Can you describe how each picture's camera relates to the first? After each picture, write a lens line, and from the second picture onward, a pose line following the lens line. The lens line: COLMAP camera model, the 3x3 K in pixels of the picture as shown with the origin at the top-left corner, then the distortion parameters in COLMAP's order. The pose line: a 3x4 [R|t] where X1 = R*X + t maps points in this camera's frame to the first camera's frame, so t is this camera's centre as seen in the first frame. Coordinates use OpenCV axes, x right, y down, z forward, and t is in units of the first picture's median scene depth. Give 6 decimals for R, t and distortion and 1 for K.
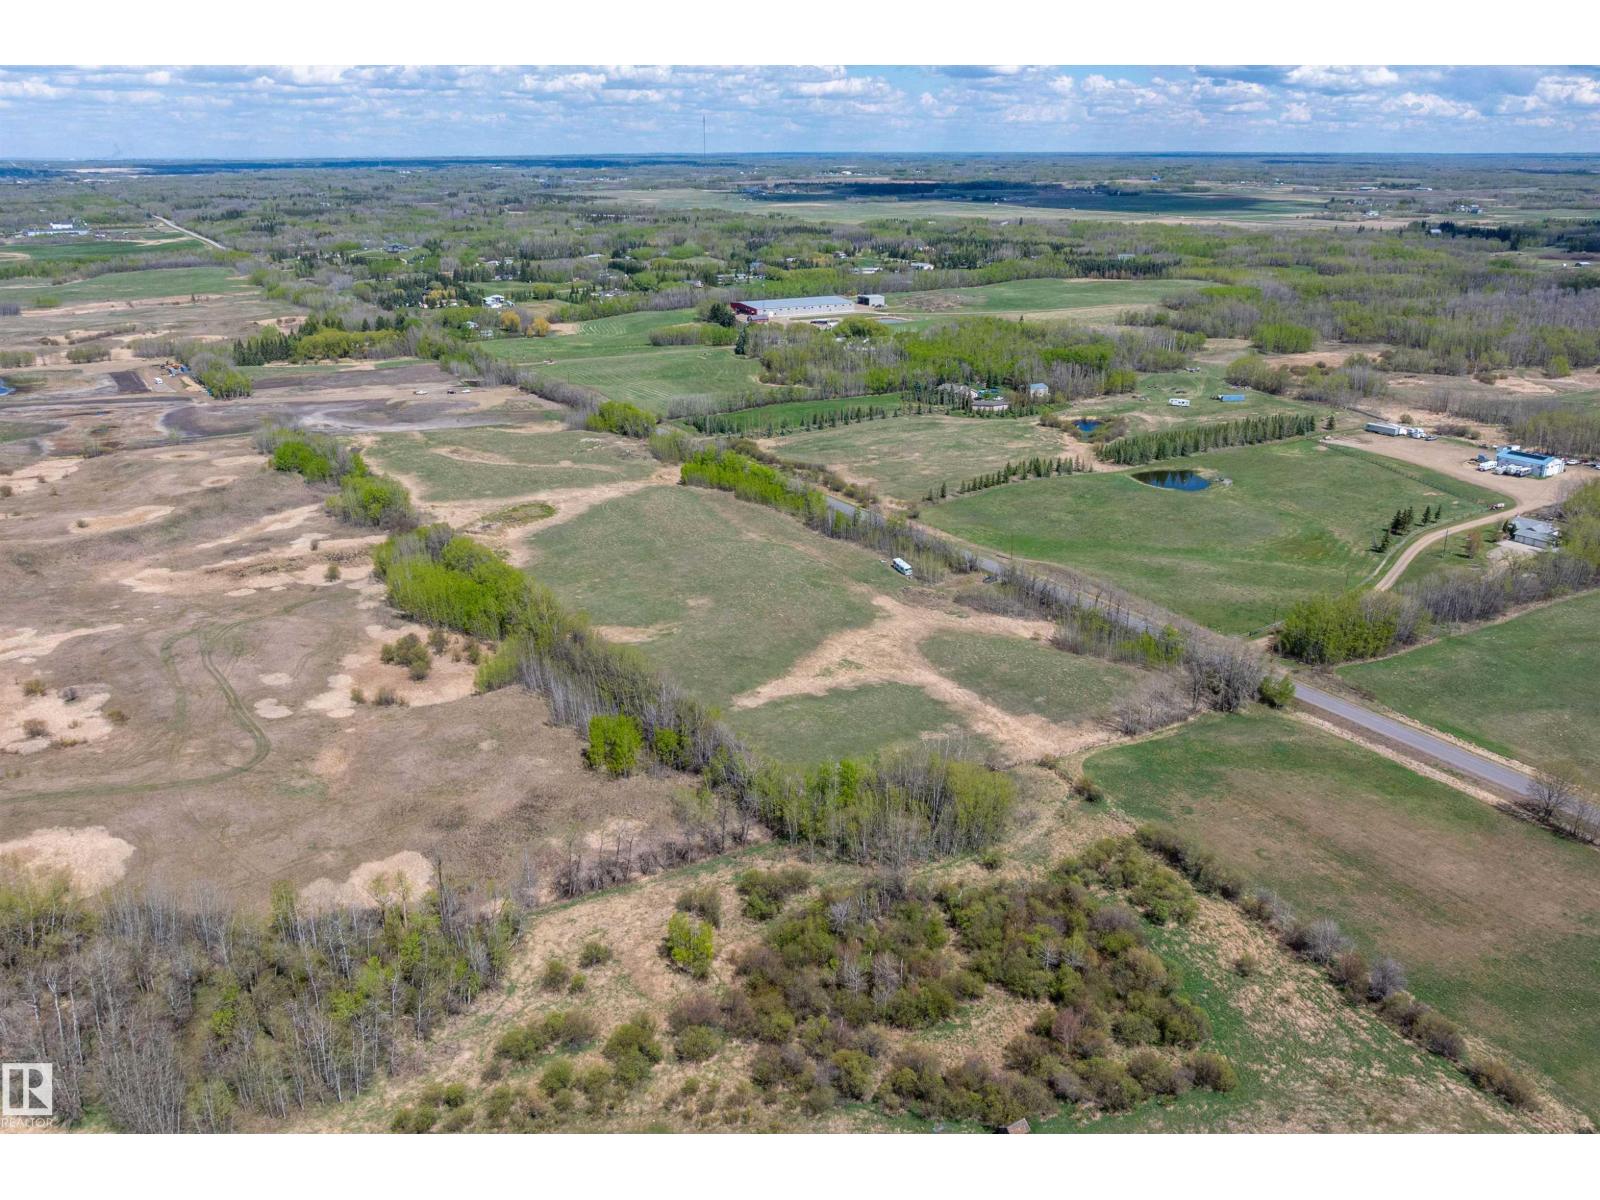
lens RADIAL K [[1331.0, 0, 800.0], [0, 1331.0, 600.0], [0, 0, 1]] dist [-0.015842, -0.007344]
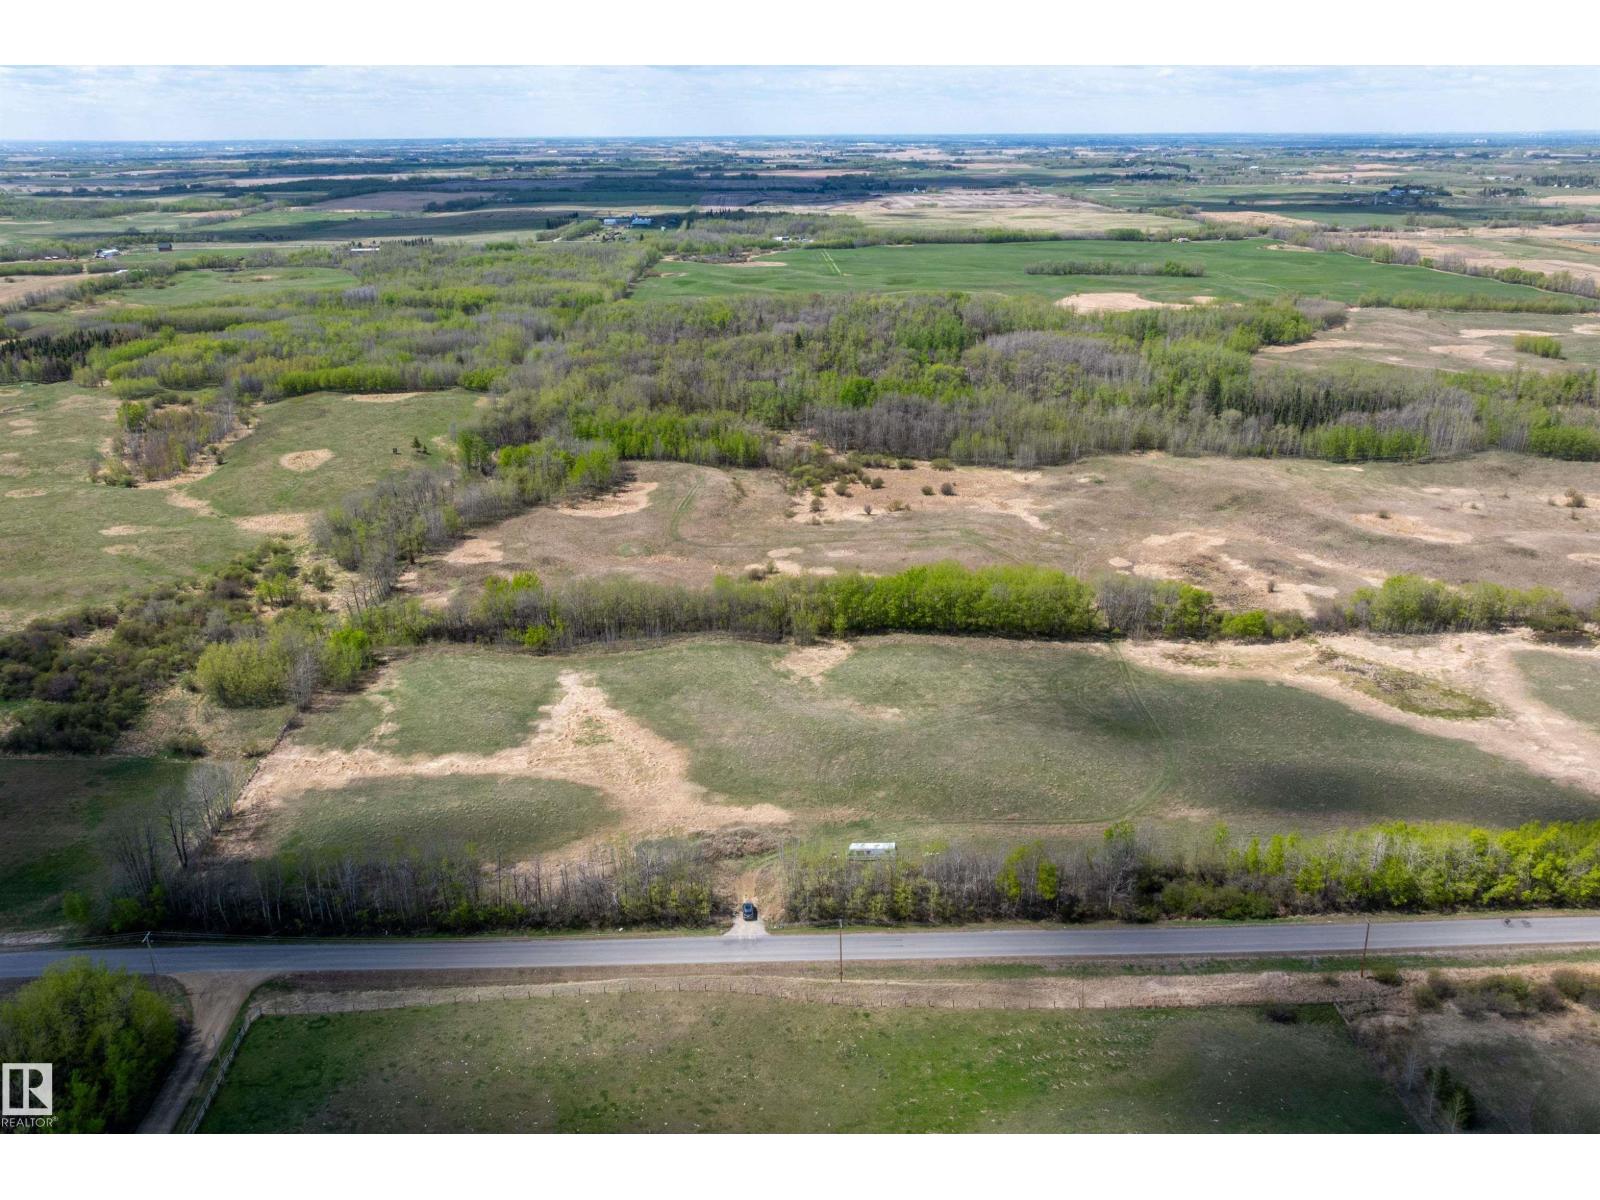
lens RADIAL K [[1331.0, 0, 800.0], [0, 1331.0, 600.0], [0, 0, 1]] dist [-0.015842, -0.007344]
pose [[-0.478512, 0.296907, -0.826361, 0.637229], [-0.275594, 0.842762, 0.462385, -0.446979], [0.833711, 0.448997, -0.321446, 1.315784]]
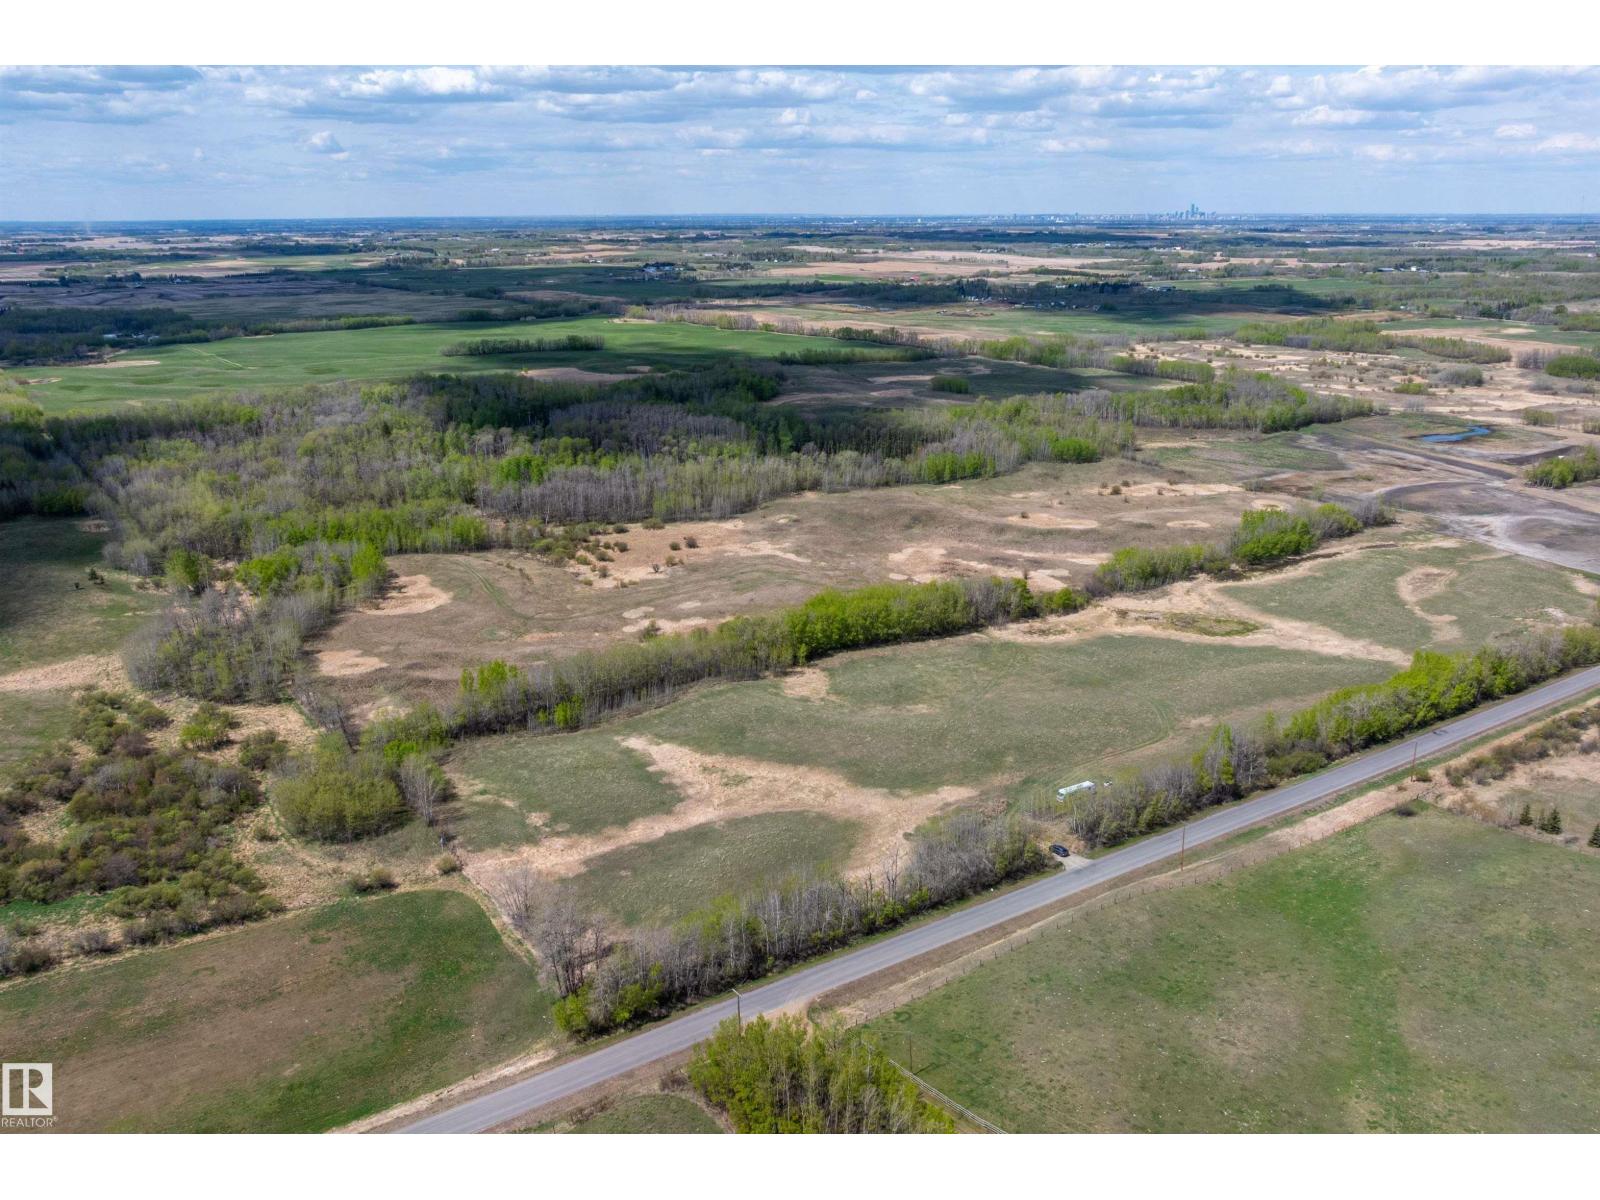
lens RADIAL K [[1331.0, 0, 800.0], [0, 1331.0, 600.0], [0, 0, 1]] dist [-0.015842, -0.007344]
pose [[0.072541, 0.281506, -0.956814, 0.863974], [-0.316073, 0.916382, 0.245647, -0.297785], [0.945958, 0.284603, 0.155452, 0.846317]]
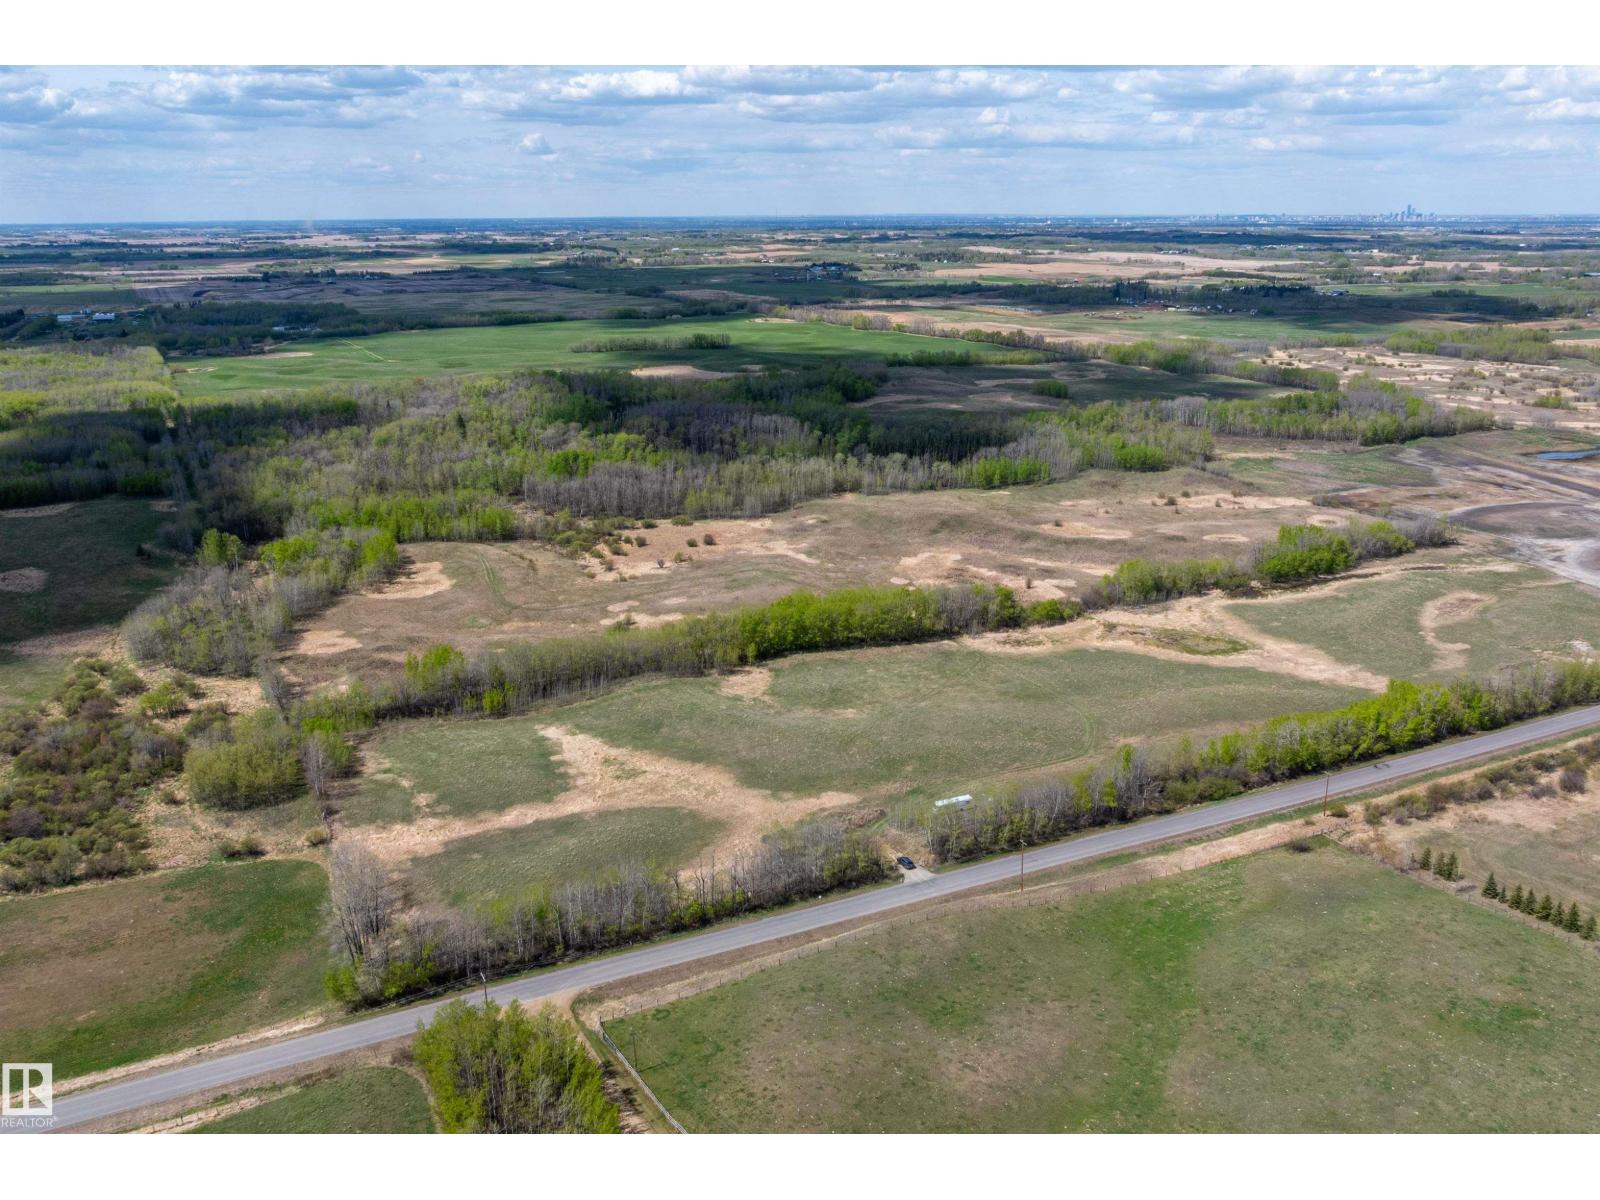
lens RADIAL K [[1331.0, 0, 800.0], [0, 1331.0, 600.0], [0, 0, 1]] dist [-0.015842, -0.007344]
pose [[-0.069284, 0.281512, -0.957053, 0.866769], [-0.315479, 0.903941, 0.288728, -0.359719], [0.946400, 0.321934, 0.026182, 1.028024]]
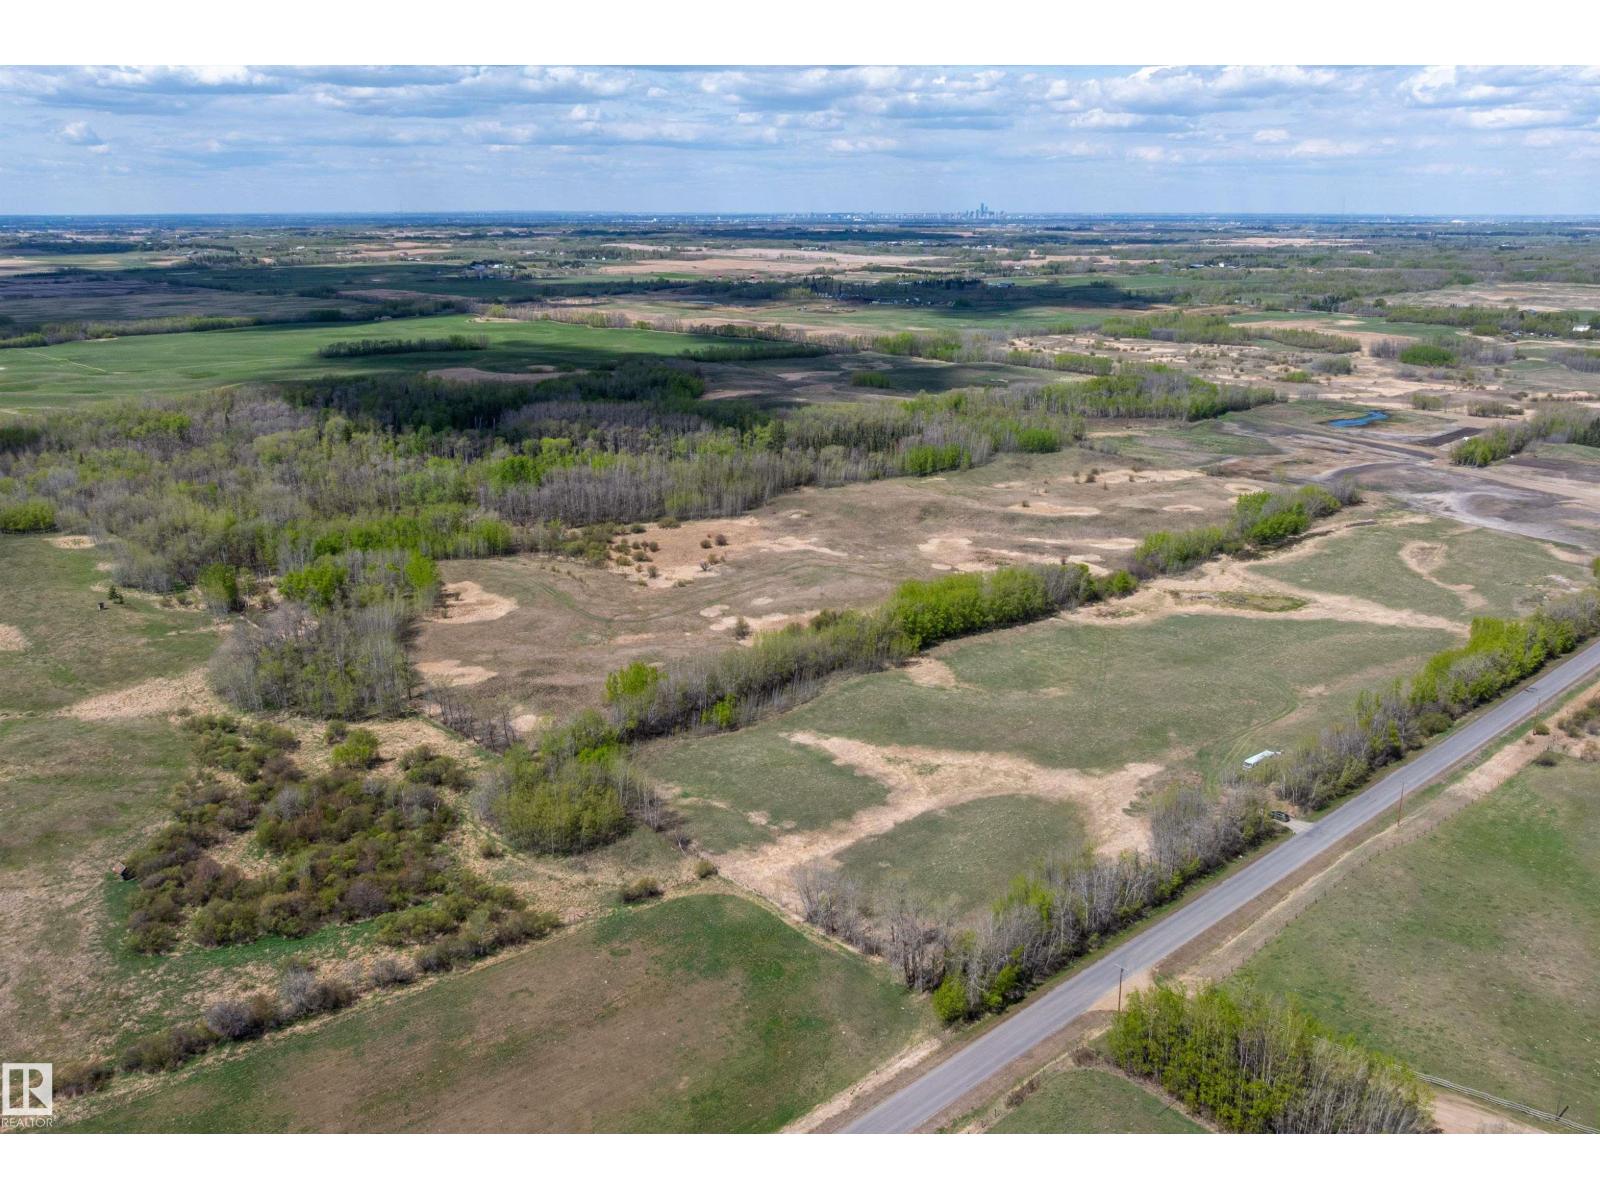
lens RADIAL K [[1331.0, 0, 800.0], [0, 1331.0, 600.0], [0, 0, 1]] dist [-0.015842, -0.007344]
pose [[0.220002, 0.277286, -0.935260, 0.833141], [-0.314017, 0.927849, 0.201222, -0.214322], [0.923576, 0.249418, 0.291201, 0.606833]]
